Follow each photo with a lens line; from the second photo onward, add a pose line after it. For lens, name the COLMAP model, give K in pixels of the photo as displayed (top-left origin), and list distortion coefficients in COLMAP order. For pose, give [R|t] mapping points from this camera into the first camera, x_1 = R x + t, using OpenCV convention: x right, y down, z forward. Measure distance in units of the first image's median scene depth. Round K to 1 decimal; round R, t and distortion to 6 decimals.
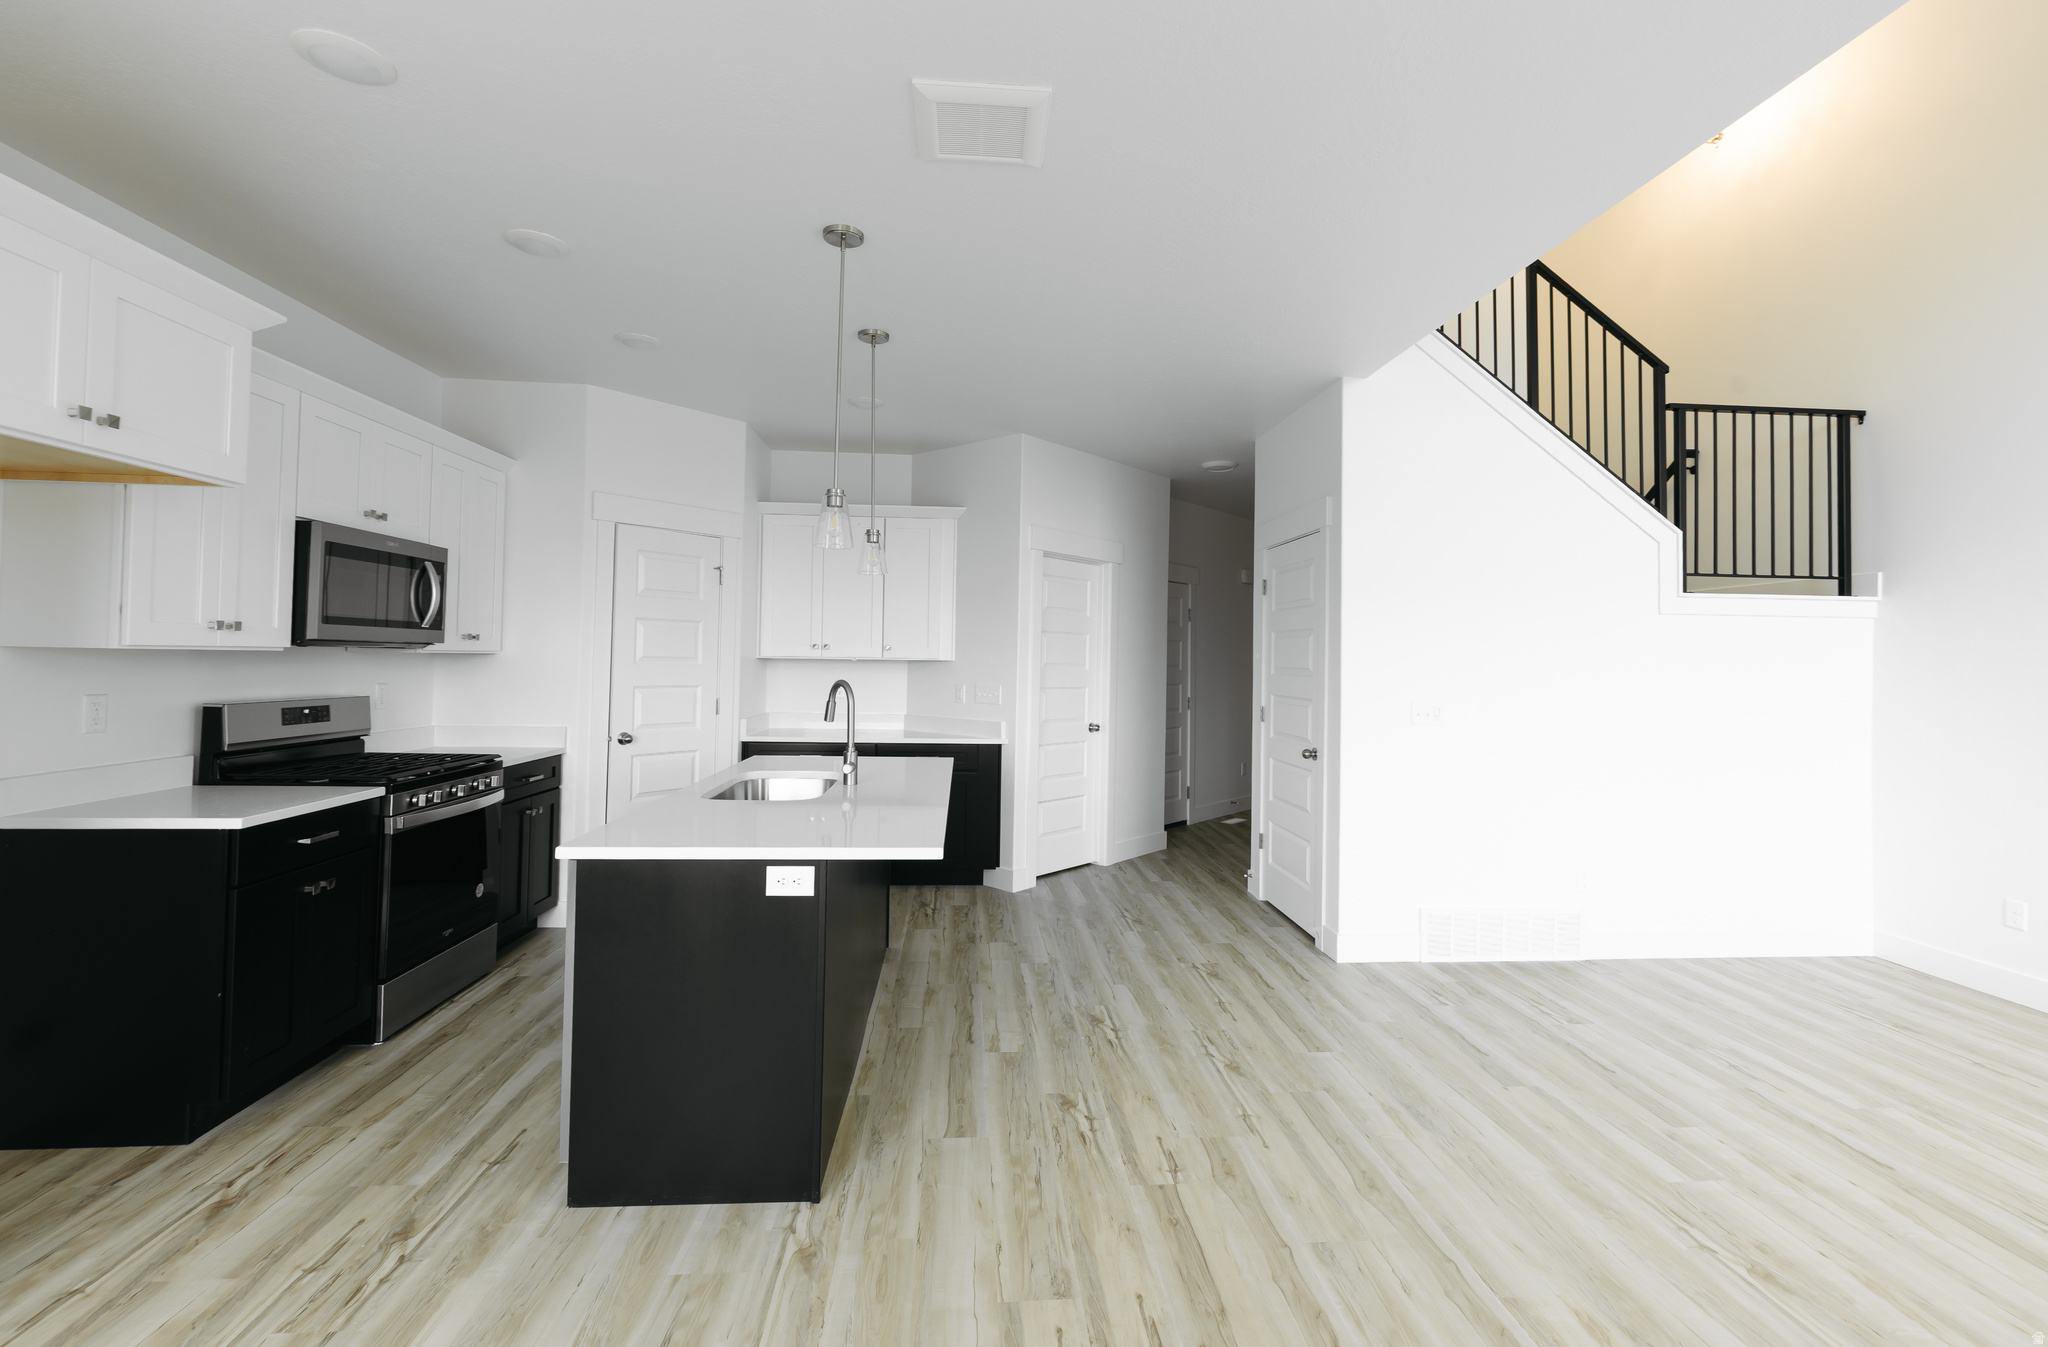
lens RADIAL K [[883.3, 0, 1043.2], [0, 883.3, 646.1], [0, 0, 1]] dist [0.002032, -0.000086]
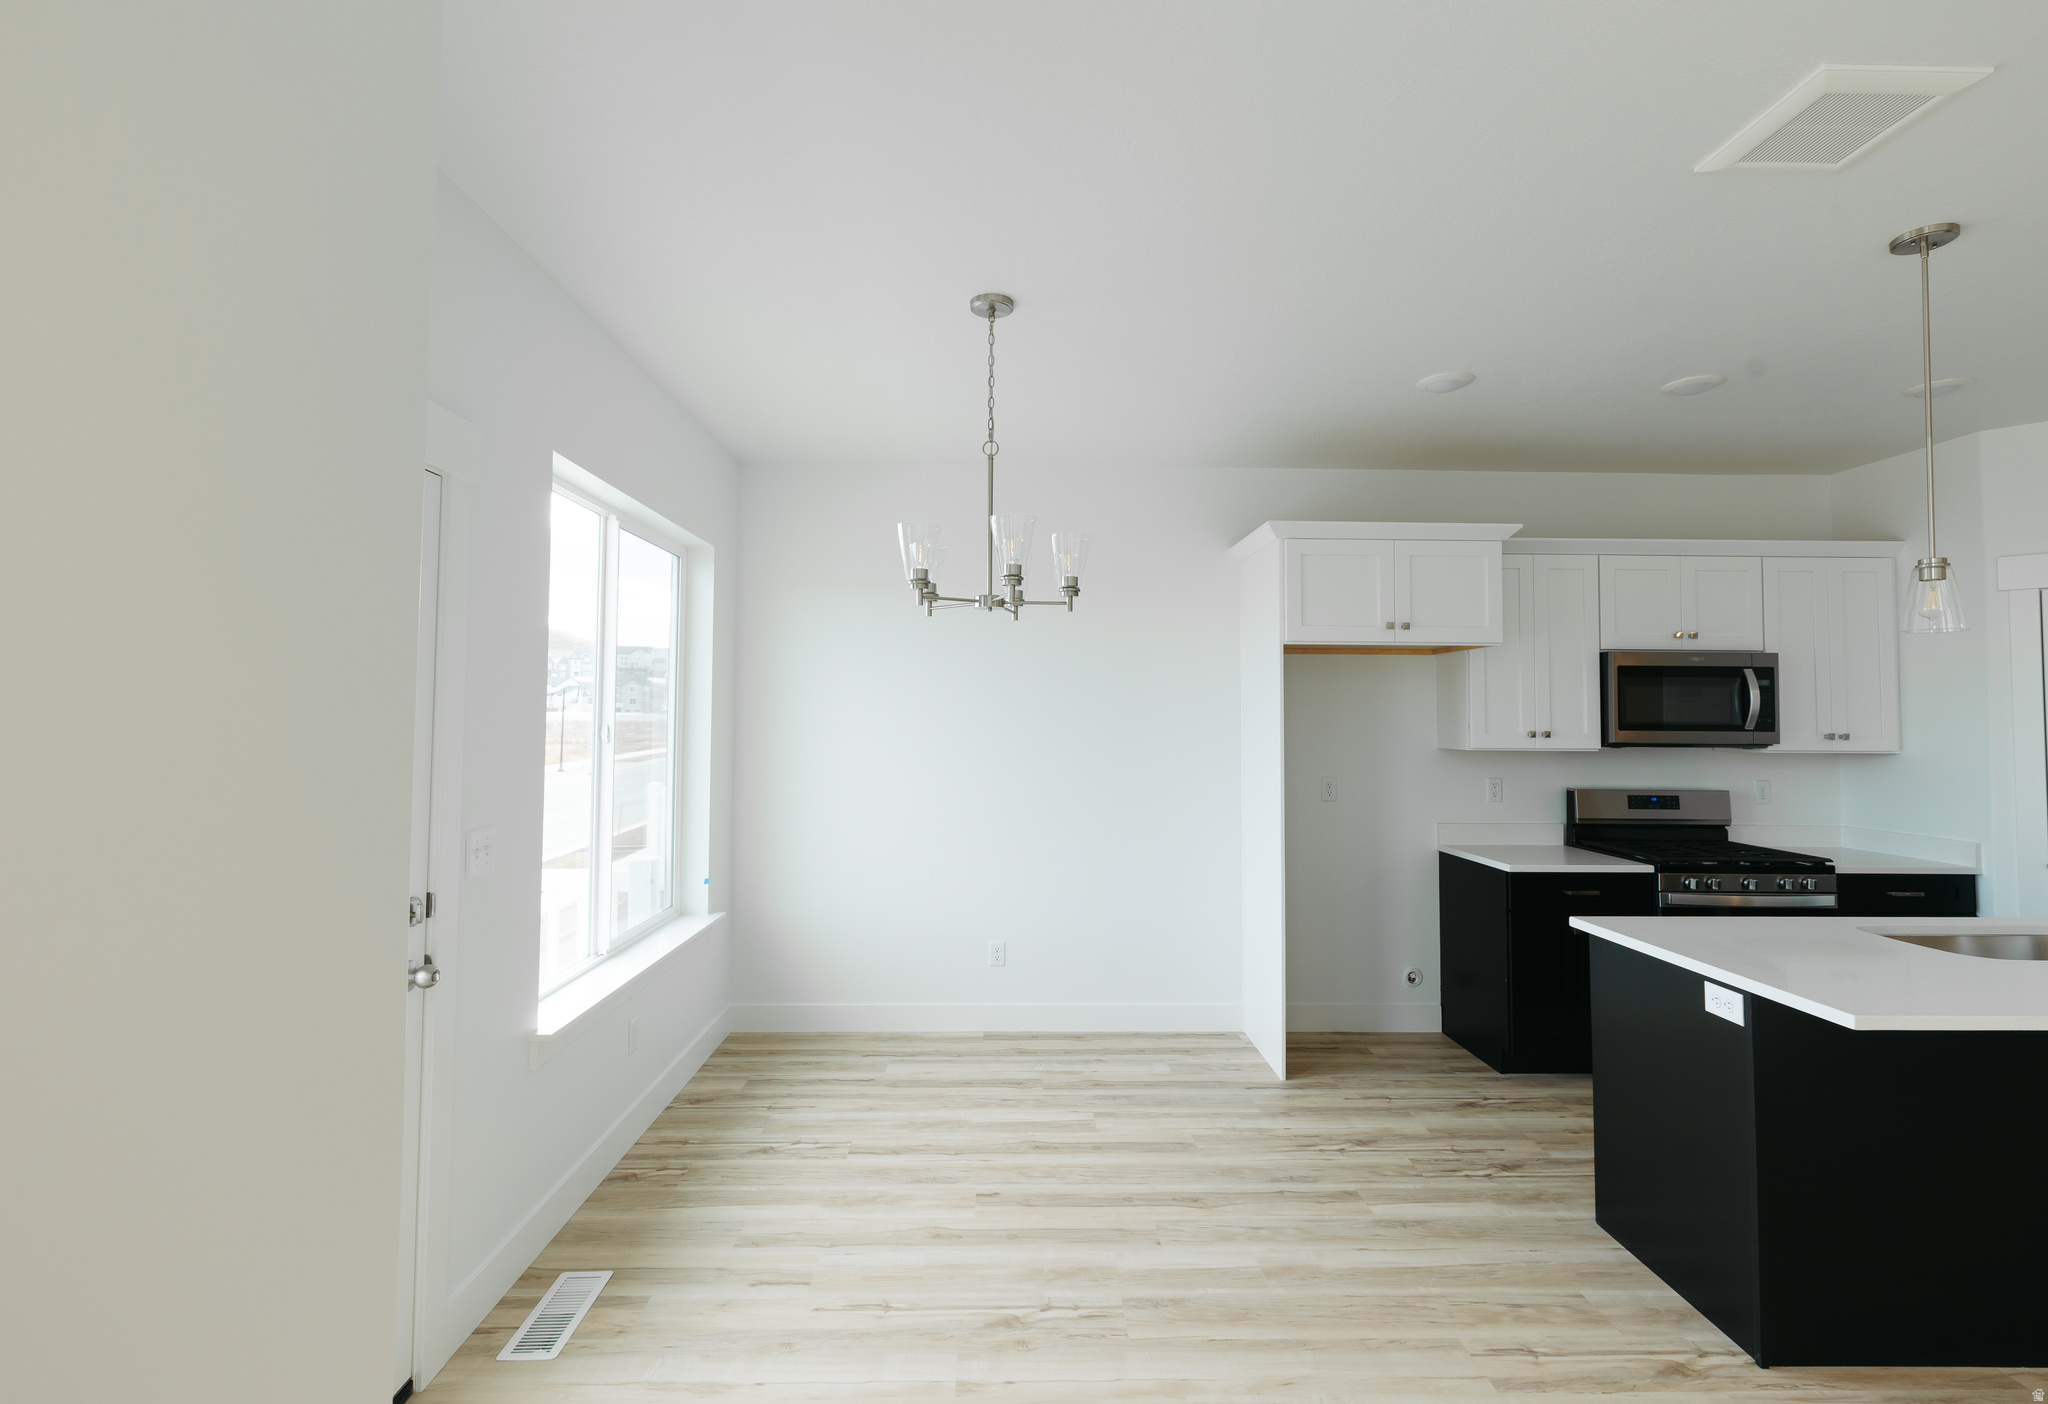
lens RADIAL K [[926.1, 0, 1019.2], [0, 926.1, 680.2], [0, 0, 1]] dist [0.002087, -0.000013]
pose [[-0.065298, -0.061383, -0.995976, 0.553900], [0.007795, 0.998044, -0.062022, -0.020210], [0.997835, -0.011813, -0.064692, 0.208736]]
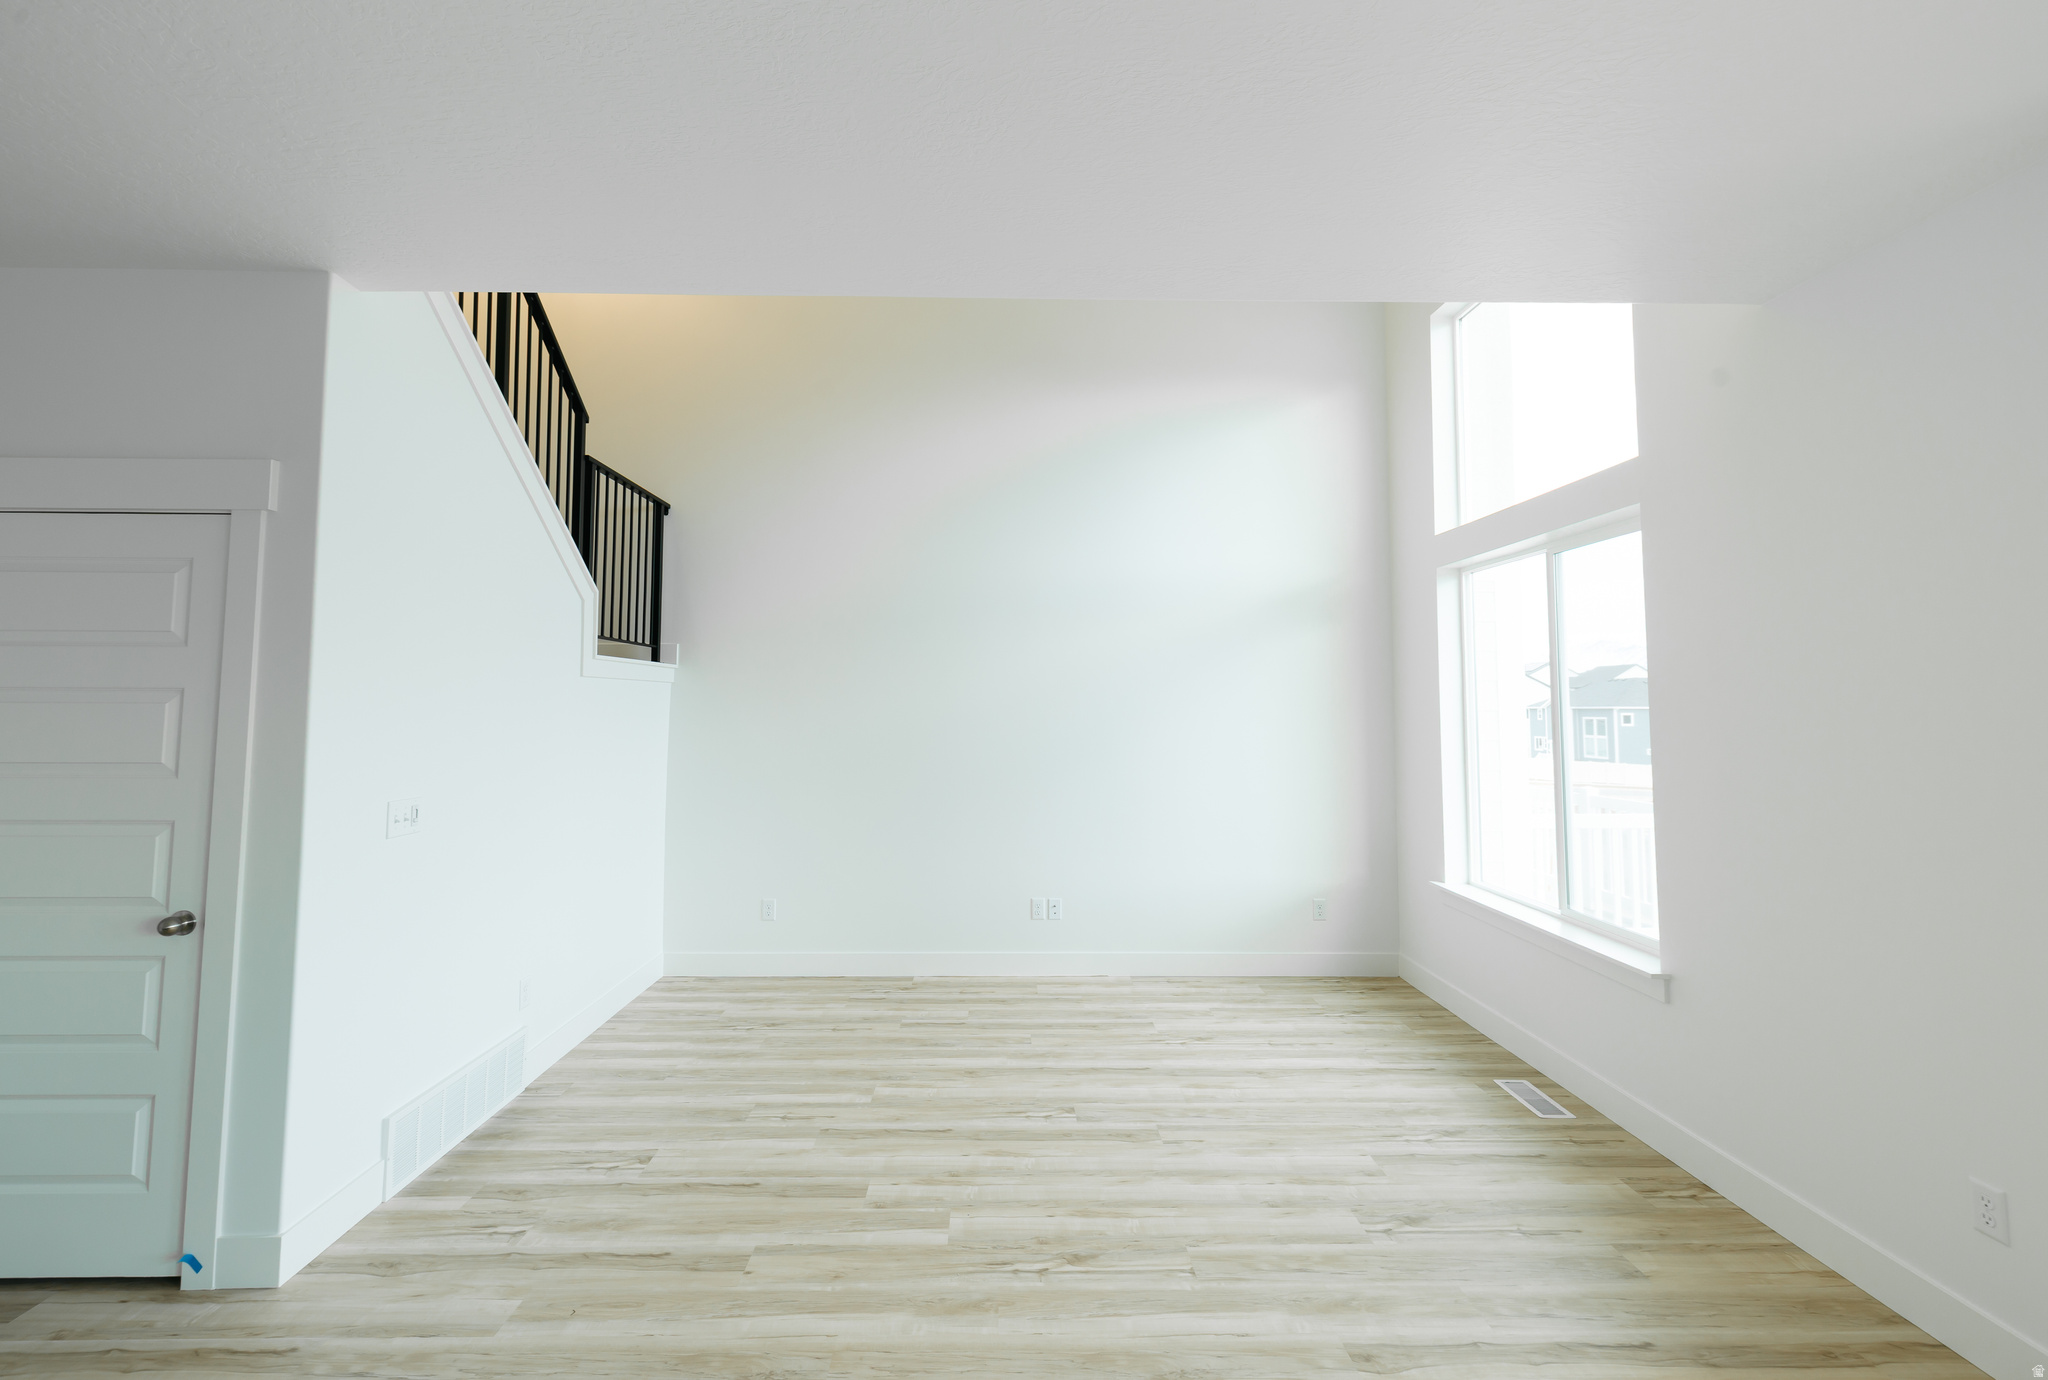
lens RADIAL K [[883.3, 0, 1037.3], [0, 883.3, 648.2], [0, 0, 1]] dist [0.002032, -0.000086]
pose [[0.066044, 0.052751, 0.996421, -0.280182], [-0.024530, 0.998386, -0.051229, -0.040202], [-0.997515, -0.021059, 0.067231, 0.621332]]
